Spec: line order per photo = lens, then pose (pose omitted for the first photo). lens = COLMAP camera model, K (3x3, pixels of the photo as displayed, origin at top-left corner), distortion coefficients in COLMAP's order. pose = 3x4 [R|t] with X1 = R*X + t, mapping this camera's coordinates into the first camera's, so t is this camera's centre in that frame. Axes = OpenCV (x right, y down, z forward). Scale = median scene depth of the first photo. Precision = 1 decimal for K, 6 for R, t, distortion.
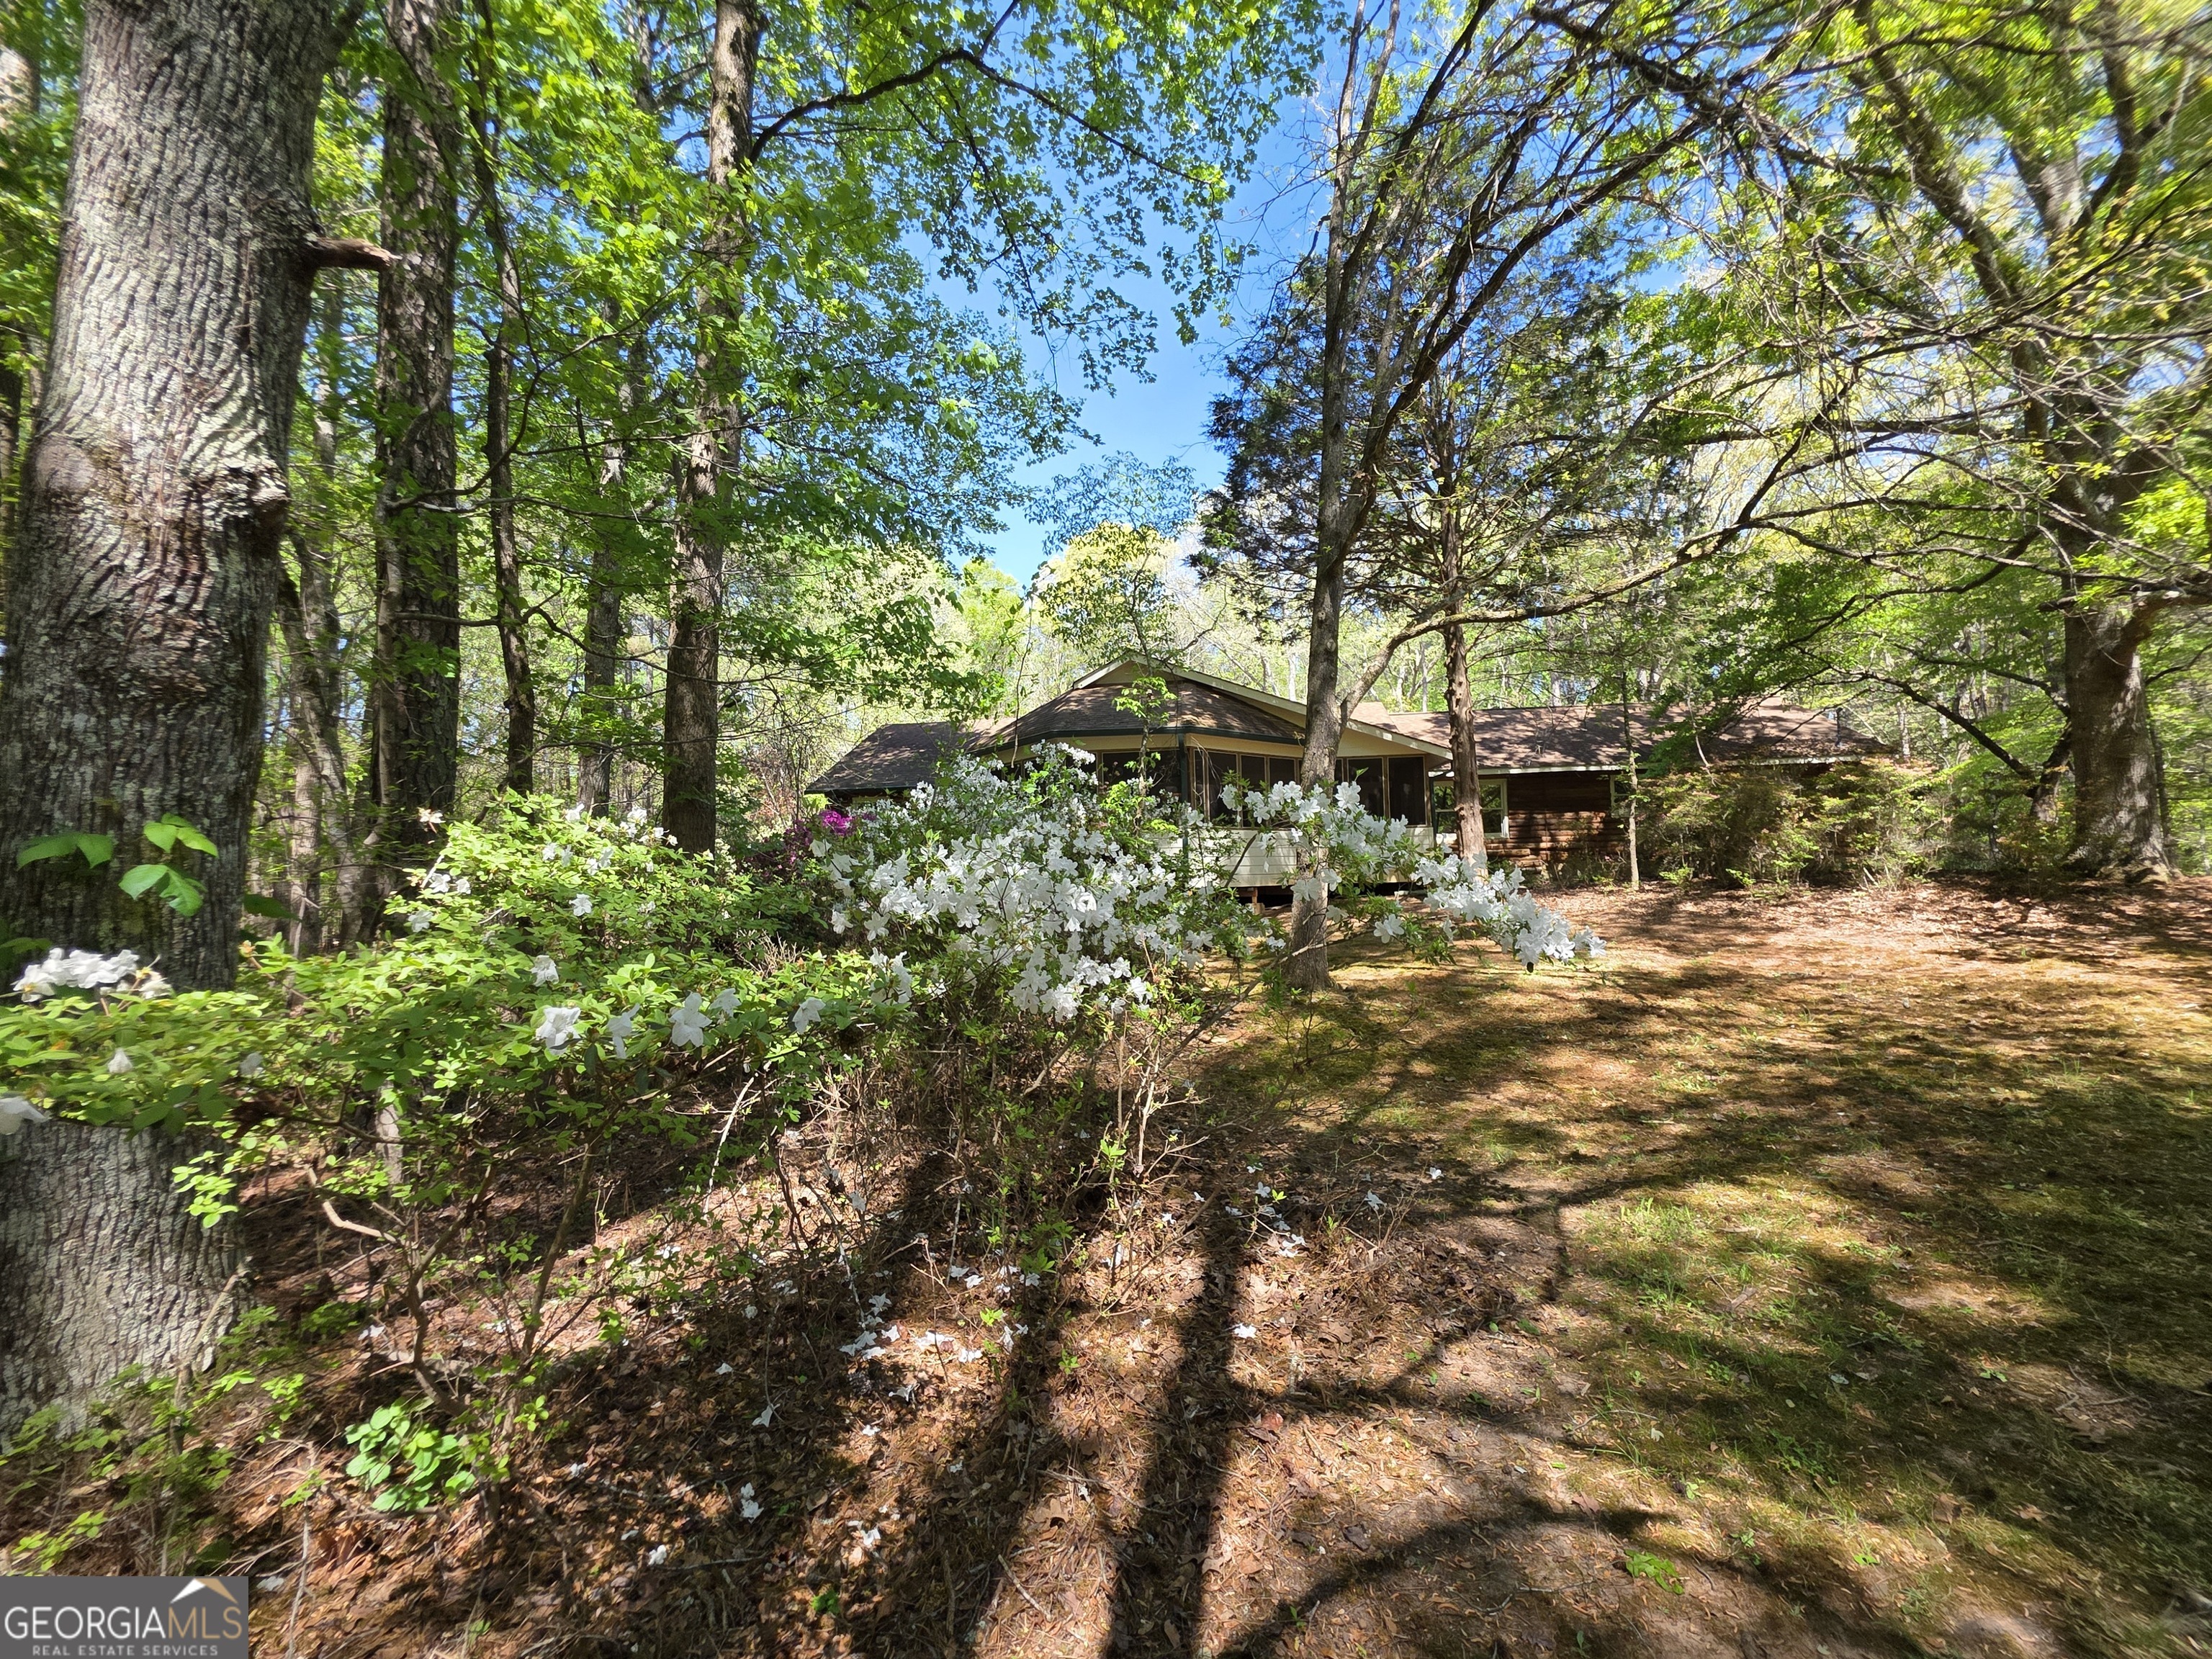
lens RADIAL K [[881.8, 0, 1097.2], [0, 881.8, 818.9], [0, 0, 1]] dist [-0.000442, 0.000345]
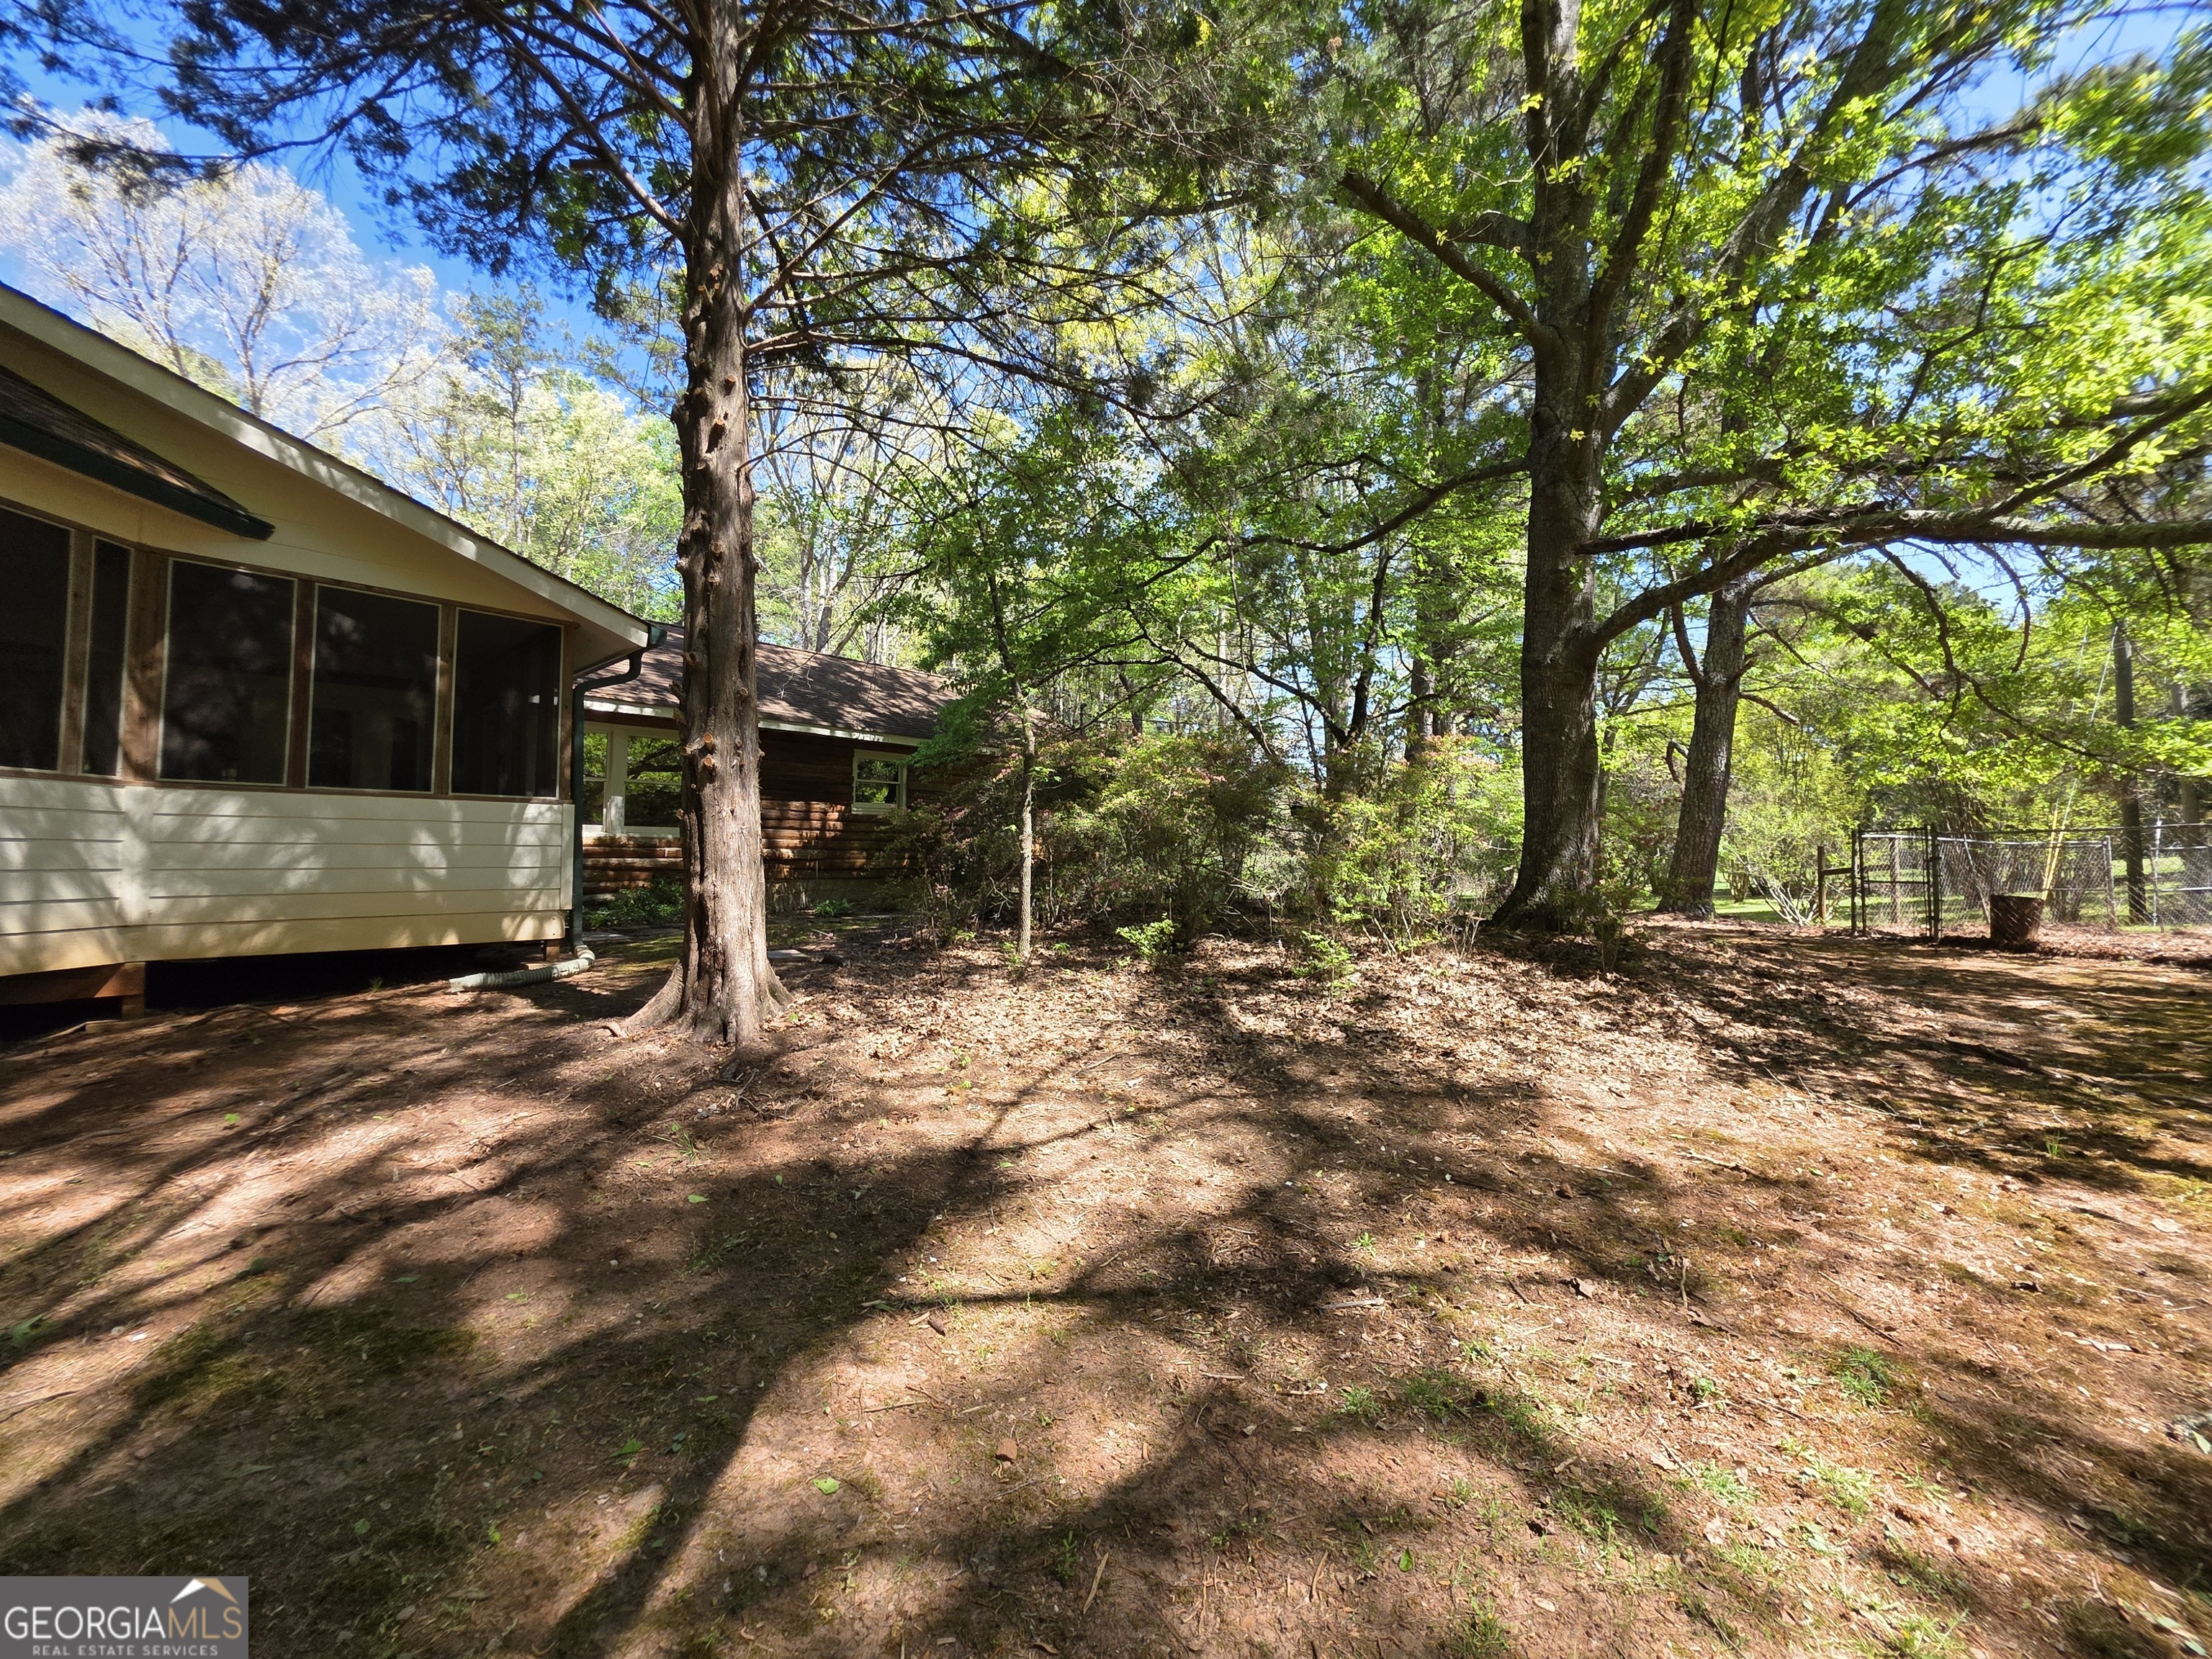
lens RADIAL K [[881.8, 0, 1100.3], [0, 881.8, 820.4], [0, 0, 1]] dist [-0.000442, 0.000345]
pose [[0.578499, 0.060245, 0.813455, 0.299278], [-0.062271, 0.997620, -0.029600, 0.021464], [-0.813302, -0.033531, 0.580874, 0.894192]]
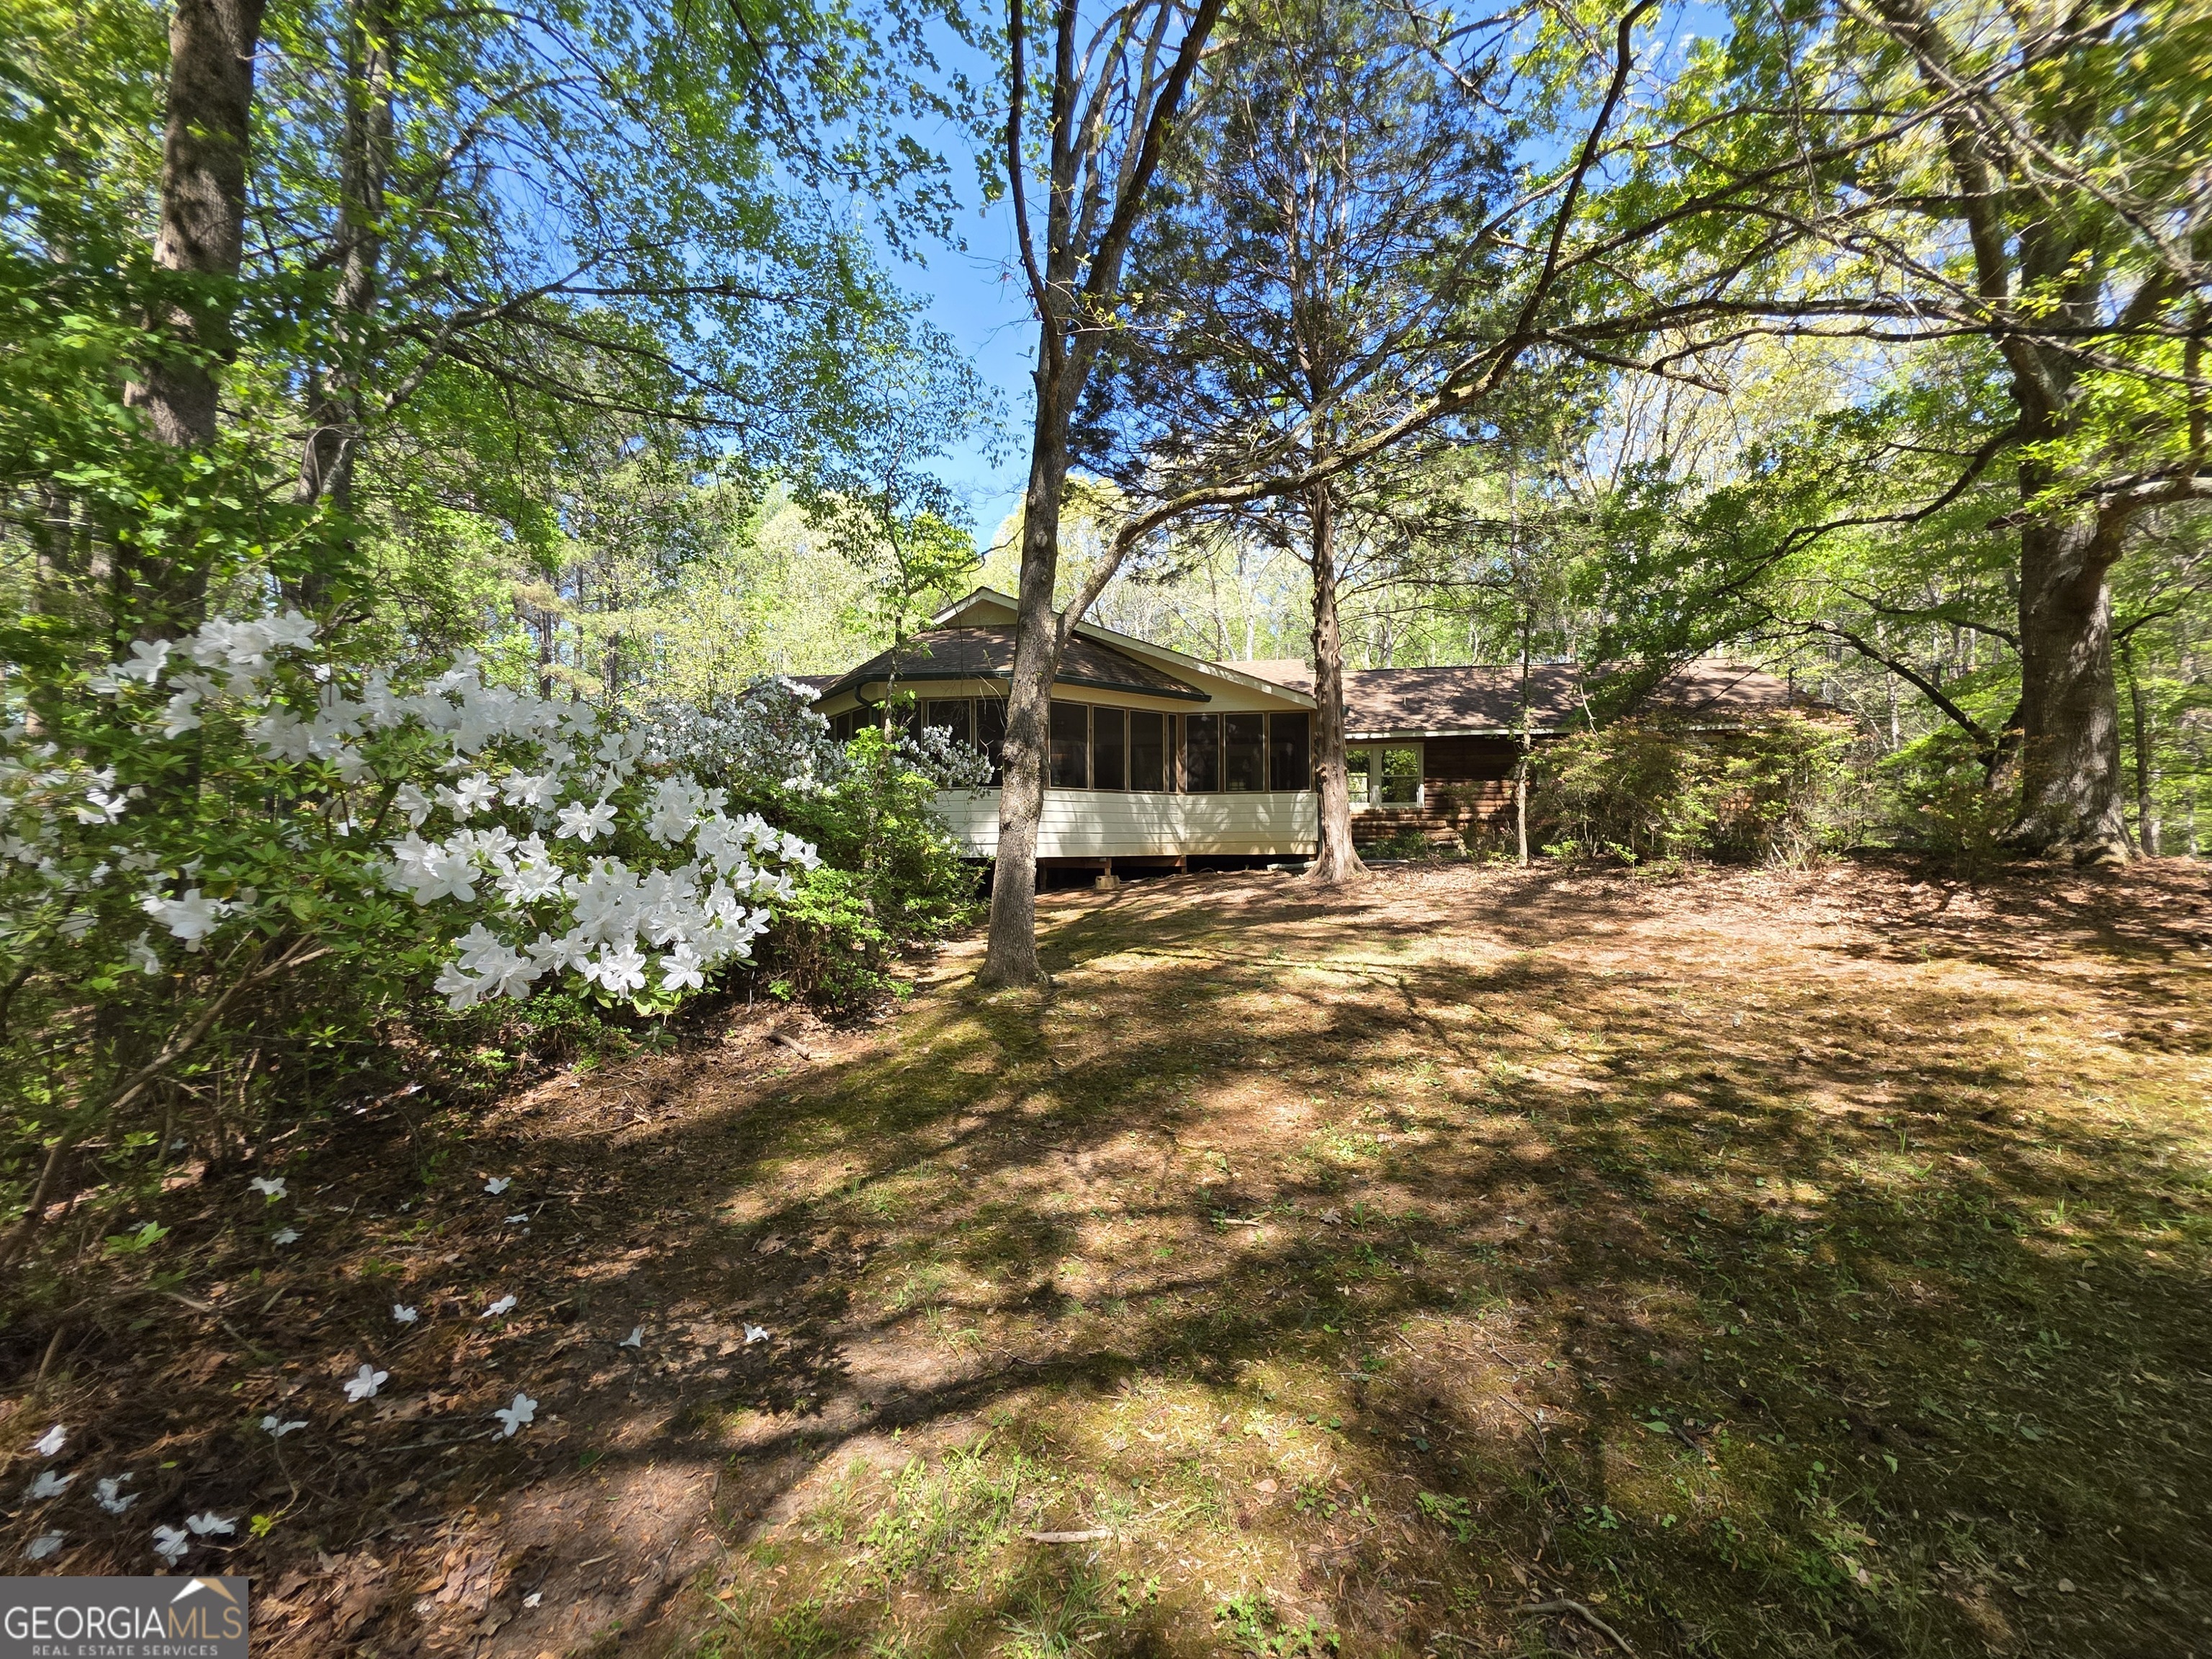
lens RADIAL K [[881.8, 0, 1103.3], [0, 881.8, 825.5], [0, 0, 1]] dist [-0.000442, 0.000345]
pose [[0.999907, 0.013288, 0.002944, 0.257409], [-0.013392, 0.999156, 0.038822, 0.016778], [-0.002426, -0.038858, 0.999242, 0.182096]]
